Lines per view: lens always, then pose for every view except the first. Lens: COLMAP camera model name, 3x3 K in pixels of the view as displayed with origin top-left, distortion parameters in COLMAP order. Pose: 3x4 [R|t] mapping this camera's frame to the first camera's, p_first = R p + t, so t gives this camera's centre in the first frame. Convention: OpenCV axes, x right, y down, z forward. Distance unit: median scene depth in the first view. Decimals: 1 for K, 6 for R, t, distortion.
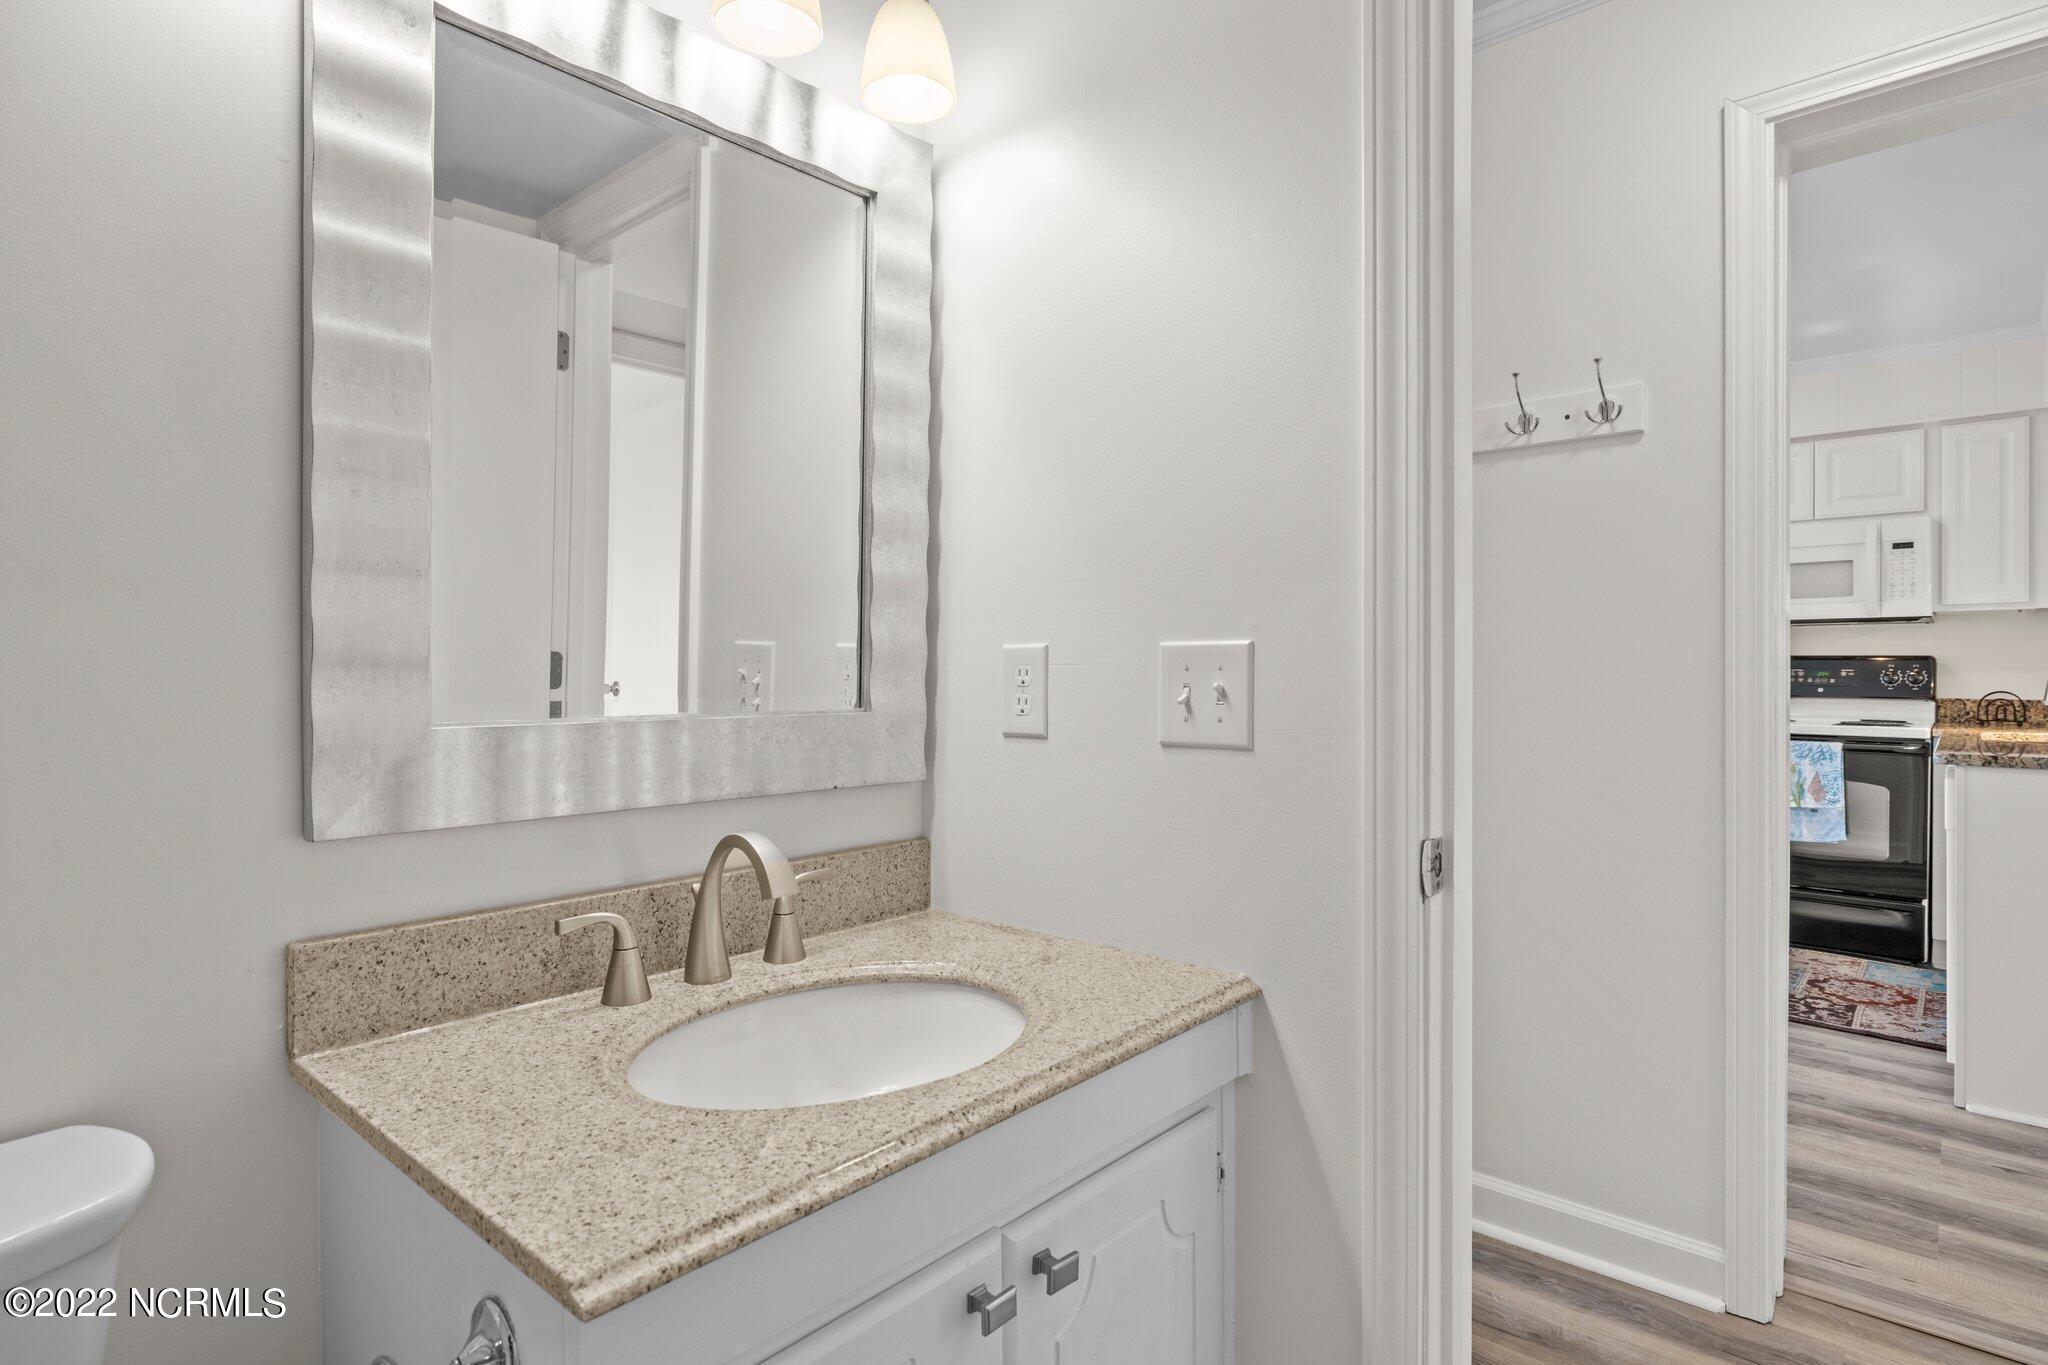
lens RADIAL K [[1051.5, 0, 1025.9], [0, 1051.5, 677.3], [0, 0, 1]] dist [0.001070, -0.004008]
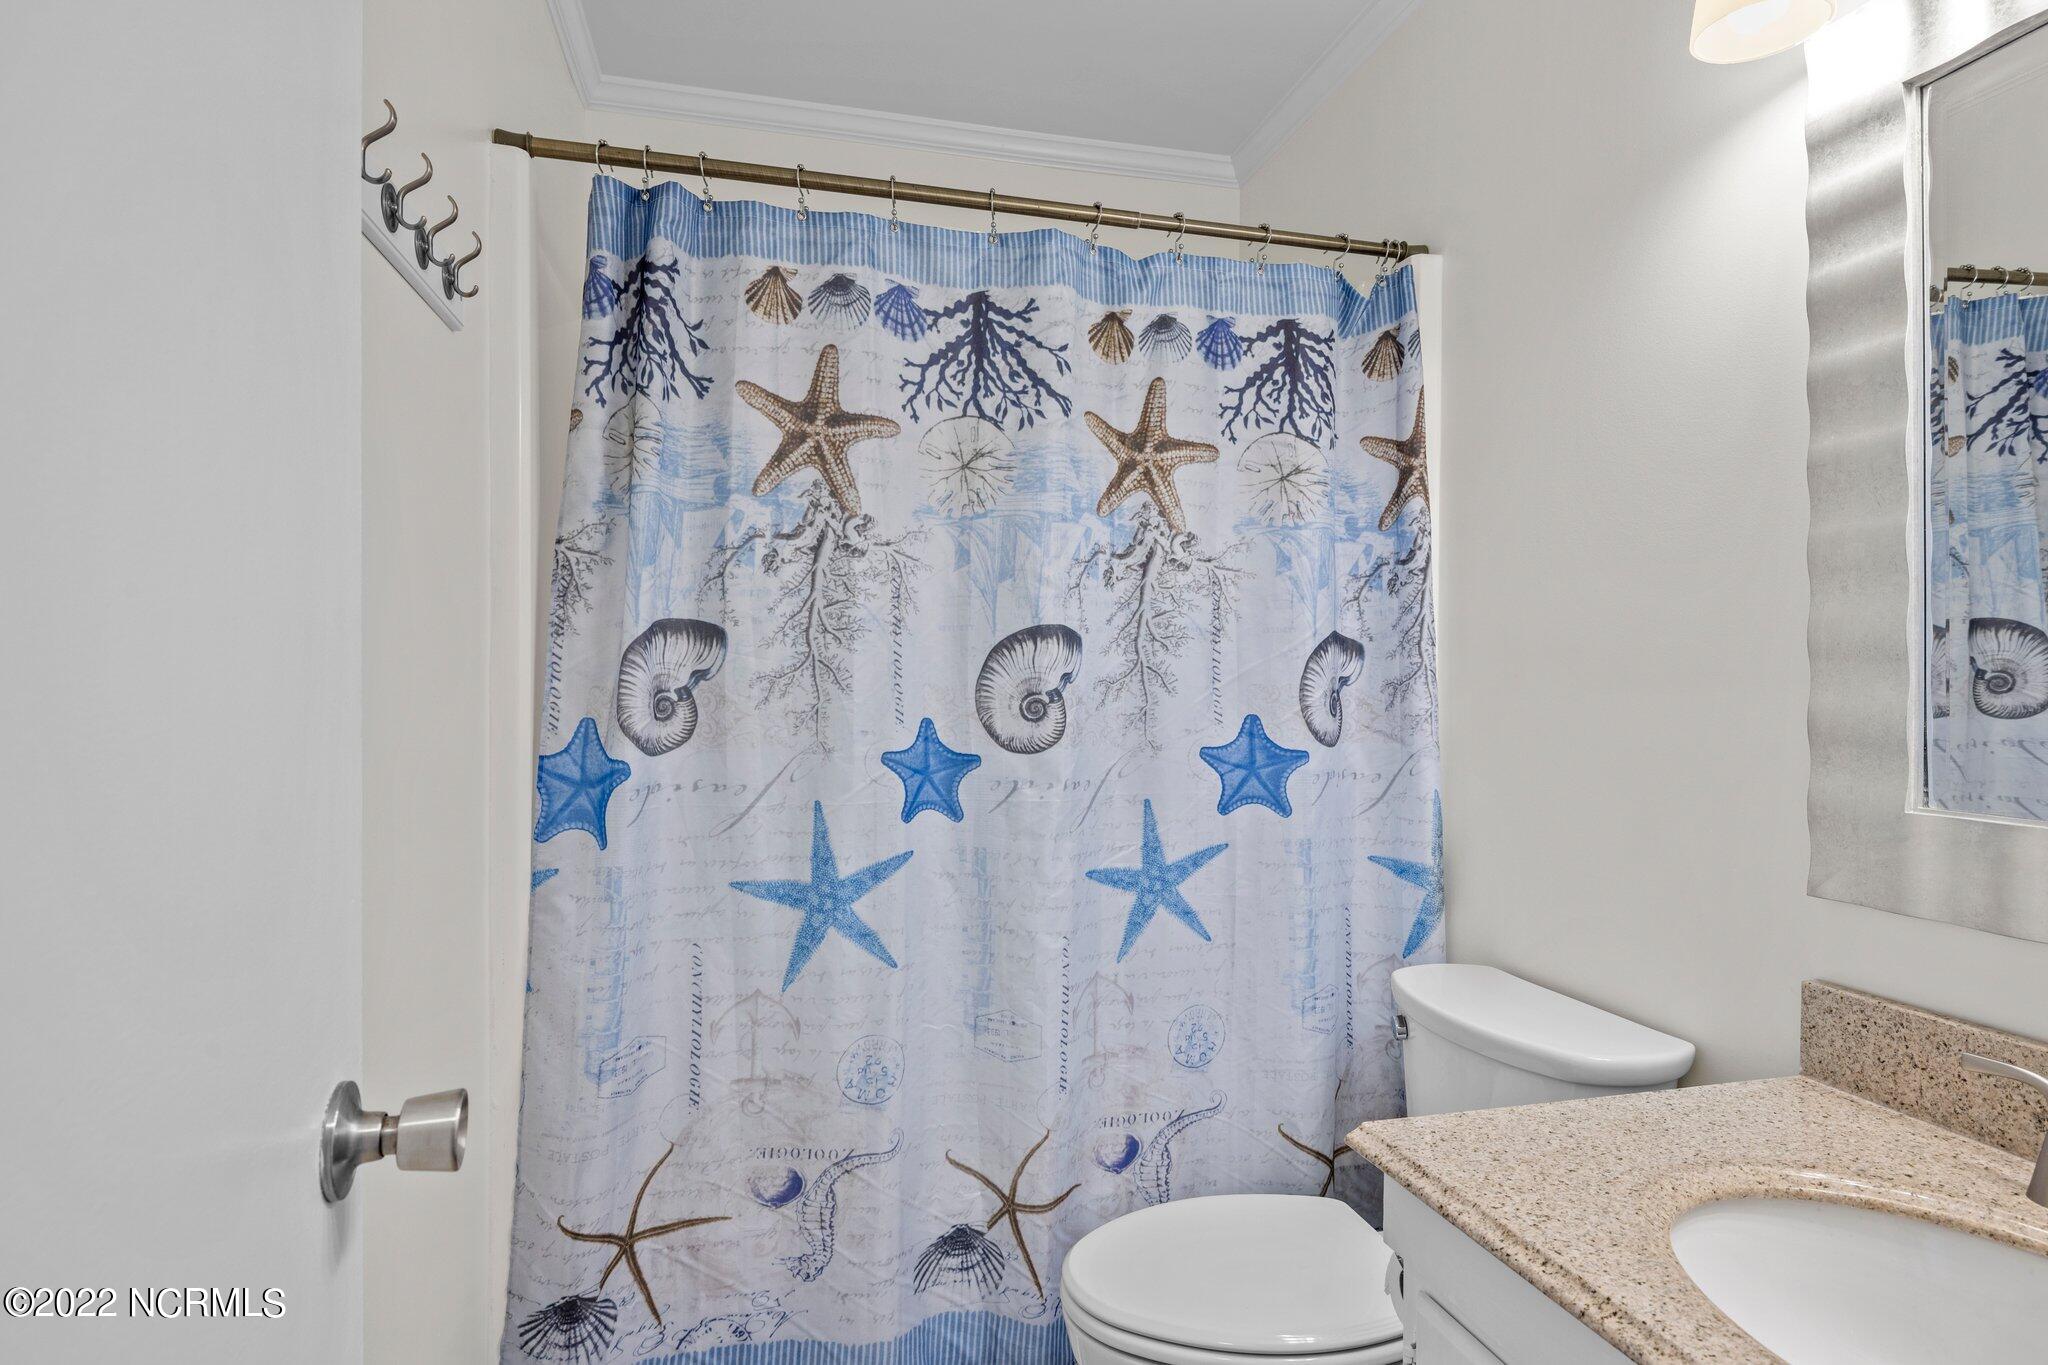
lens RADIAL K [[1109.6, 0, 1026.9], [0, 1109.6, 678.2], [0, 0, 1]] dist [-0.000141, 0.000225]
pose [[-0.571893, -0.006594, -0.820302, 0.827905], [-0.008092, 0.999964, -0.002396, -0.074225], [0.820288, 0.005268, -0.571926, 0.990006]]
